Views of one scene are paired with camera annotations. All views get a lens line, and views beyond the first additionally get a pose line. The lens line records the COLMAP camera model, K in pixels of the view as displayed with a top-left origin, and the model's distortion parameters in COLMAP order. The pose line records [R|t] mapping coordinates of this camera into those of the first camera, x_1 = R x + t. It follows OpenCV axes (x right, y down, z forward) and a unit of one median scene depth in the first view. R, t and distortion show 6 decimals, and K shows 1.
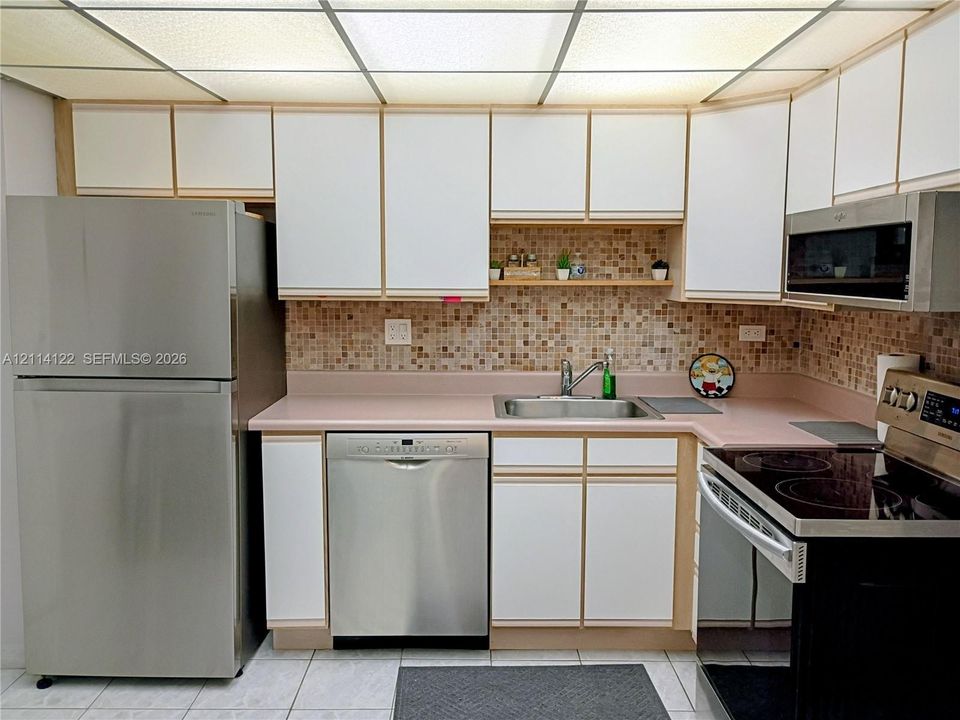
lens RADIAL K [[796.6, 0, 483.3], [0, 796.6, 361.2], [0, 0, 1]] dist [0.069919, -0.087306]
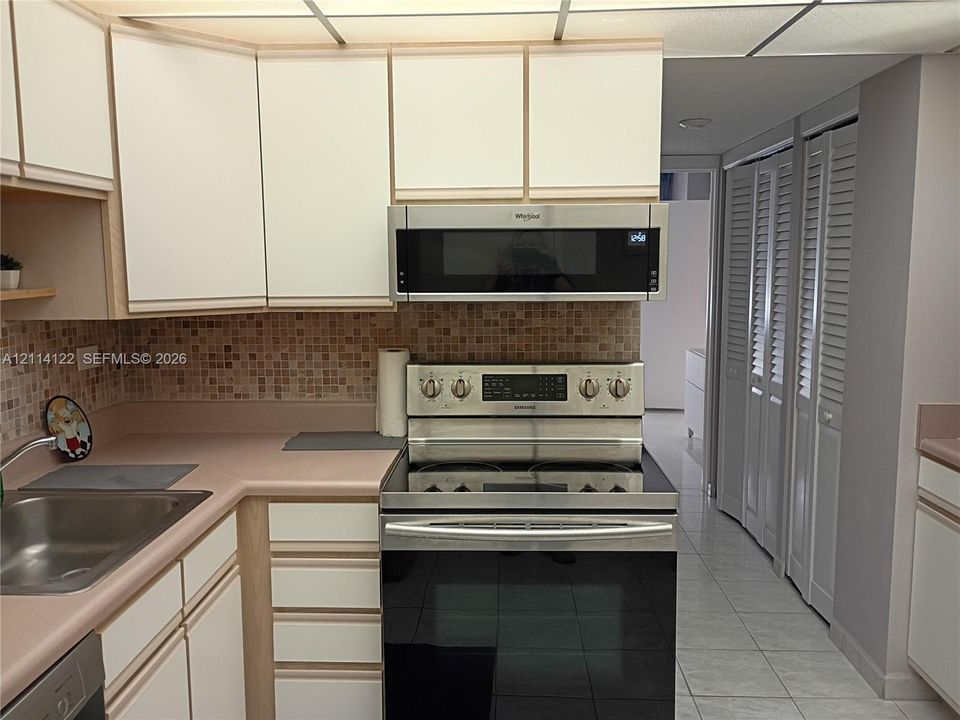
lens RADIAL K [[796.6, 0, 483.3], [0, 796.6, 361.2], [0, 0, 1]] dist [0.069919, -0.087306]
pose [[0.040046, -0.130046, 0.990699, -0.360629], [0.121164, 0.984810, 0.124375, -0.078453], [-0.991824, 0.115057, 0.055195, 0.613113]]
